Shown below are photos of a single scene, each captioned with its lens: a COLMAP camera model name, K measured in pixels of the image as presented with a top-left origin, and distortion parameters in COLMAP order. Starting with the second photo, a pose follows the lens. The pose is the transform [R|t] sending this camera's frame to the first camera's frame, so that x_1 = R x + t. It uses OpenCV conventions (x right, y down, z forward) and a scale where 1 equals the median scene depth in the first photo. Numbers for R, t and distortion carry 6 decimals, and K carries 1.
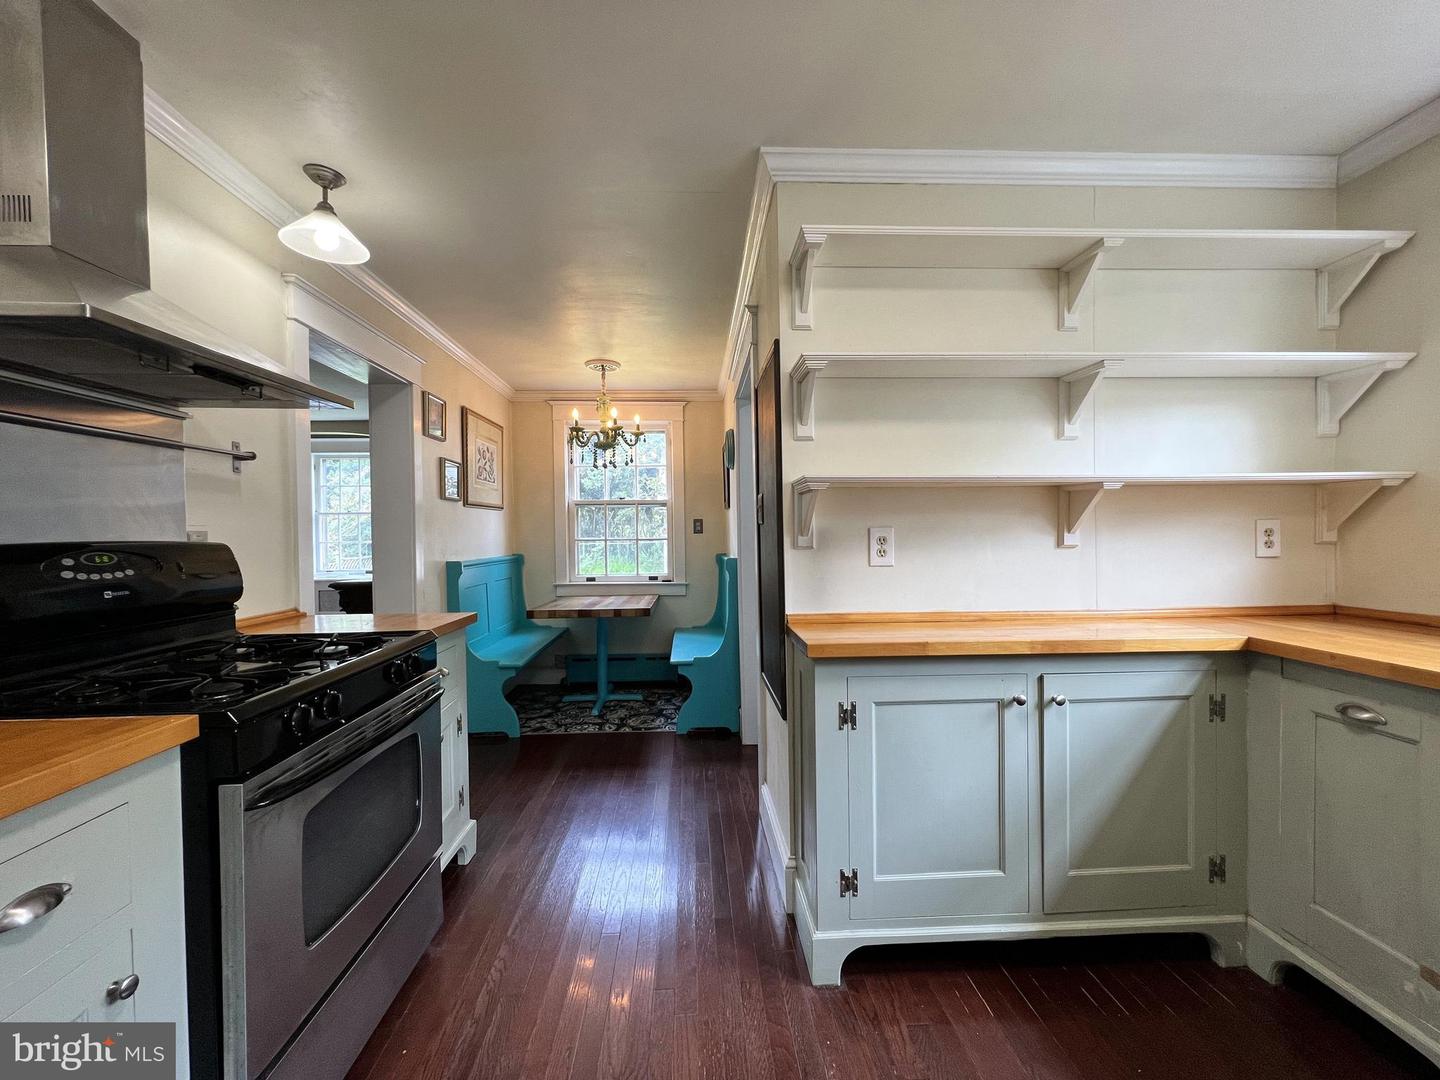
lens RADIAL K [[575.5, 0, 717.7], [0, 575.5, 539.8], [0, 0, 1]] dist [-0.002649, 0.000294]
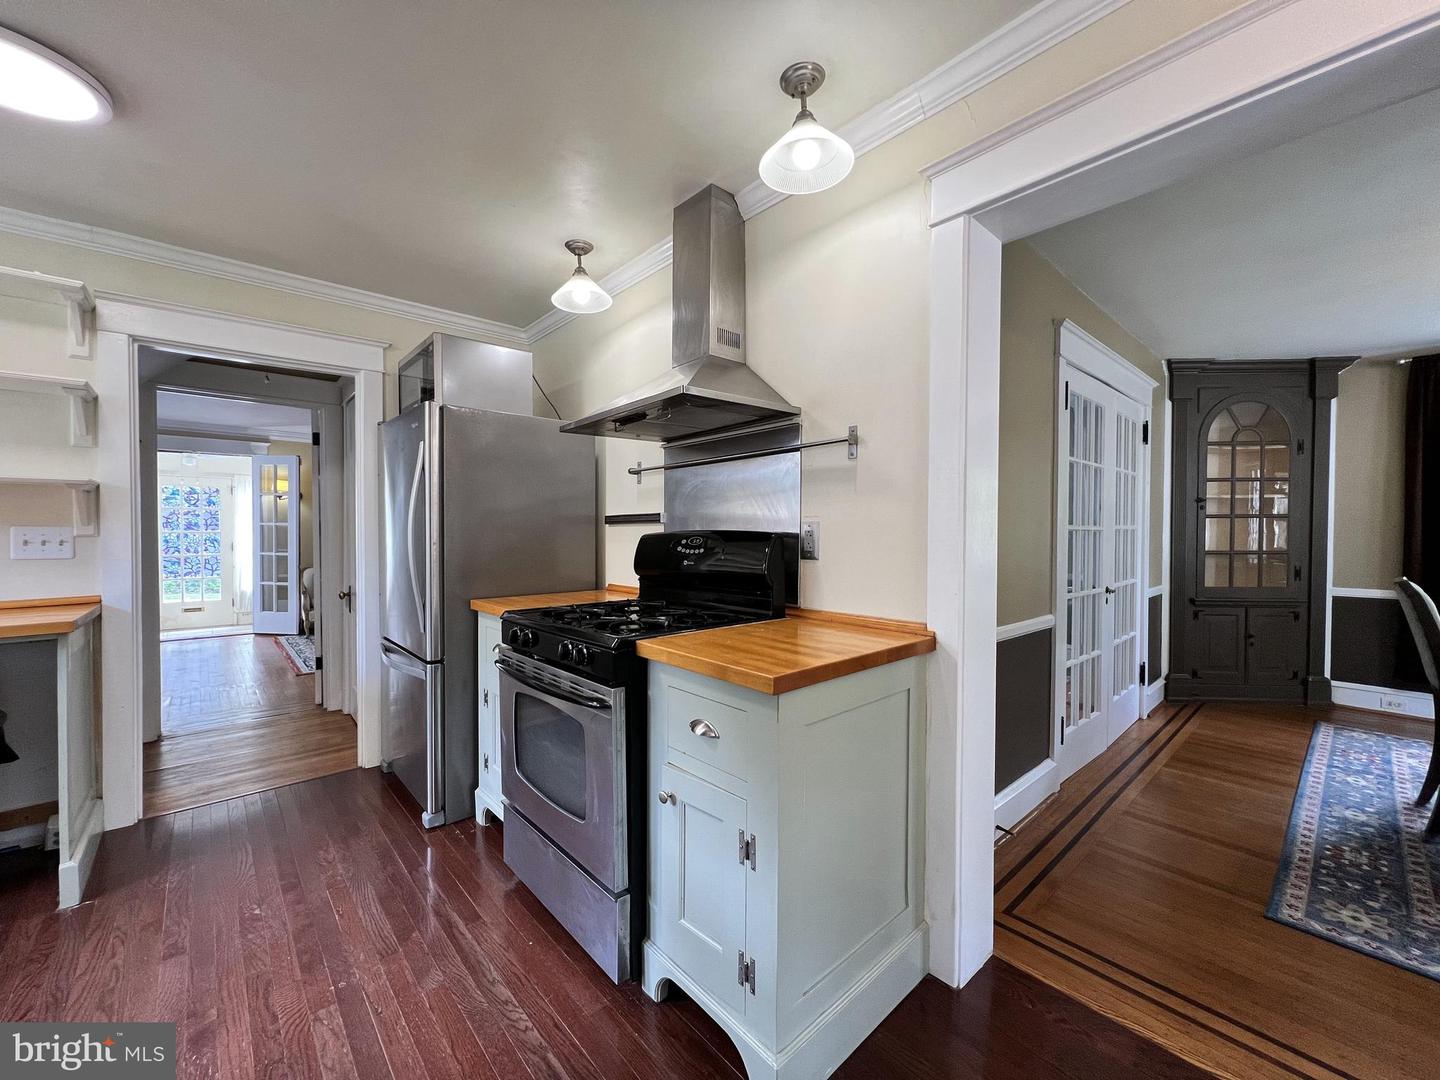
lens RADIAL K [[575.5, 0, 717.7], [0, 575.5, 539.8], [0, 0, 1]] dist [-0.002649, 0.000294]
pose [[-0.778229, 0.022289, -0.627585, -0.033844], [0.002430, 0.999469, 0.032482, -0.007275], [0.627976, 0.023754, -0.777870, 0.753671]]
